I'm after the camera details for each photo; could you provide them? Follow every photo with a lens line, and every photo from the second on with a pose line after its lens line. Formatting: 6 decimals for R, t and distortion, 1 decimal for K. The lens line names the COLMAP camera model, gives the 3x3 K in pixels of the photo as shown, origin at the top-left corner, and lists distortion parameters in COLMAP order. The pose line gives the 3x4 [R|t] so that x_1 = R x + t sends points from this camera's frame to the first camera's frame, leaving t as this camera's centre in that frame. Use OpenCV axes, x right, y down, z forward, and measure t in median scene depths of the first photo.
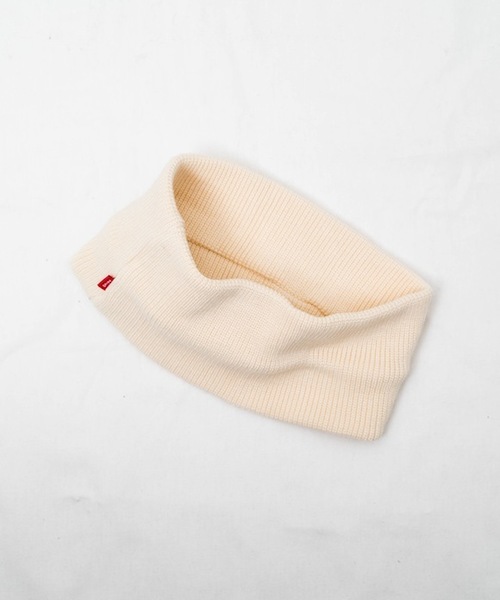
lens RADIAL K [[1472.9, 0, 250.4], [0, 1472.9, 300.2], [0, 0, 1]] dist [0.222323, 0.000000]
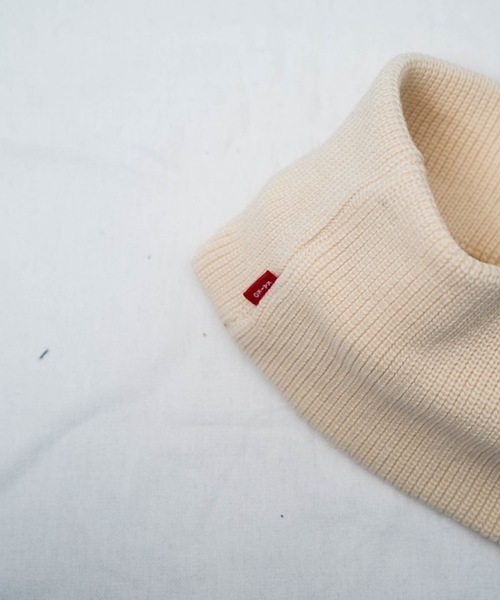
lens RADIAL K [[1472.9, 0, 248.0], [0, 1472.9, 299.1], [0, 0, 1]] dist [0.222323, 0.000000]
pose [[0.998832, 0.031165, -0.036928, -0.081117], [-0.037890, 0.979408, -0.198306, 0.095097], [0.029988, 0.199473, 0.979444, 0.475456]]
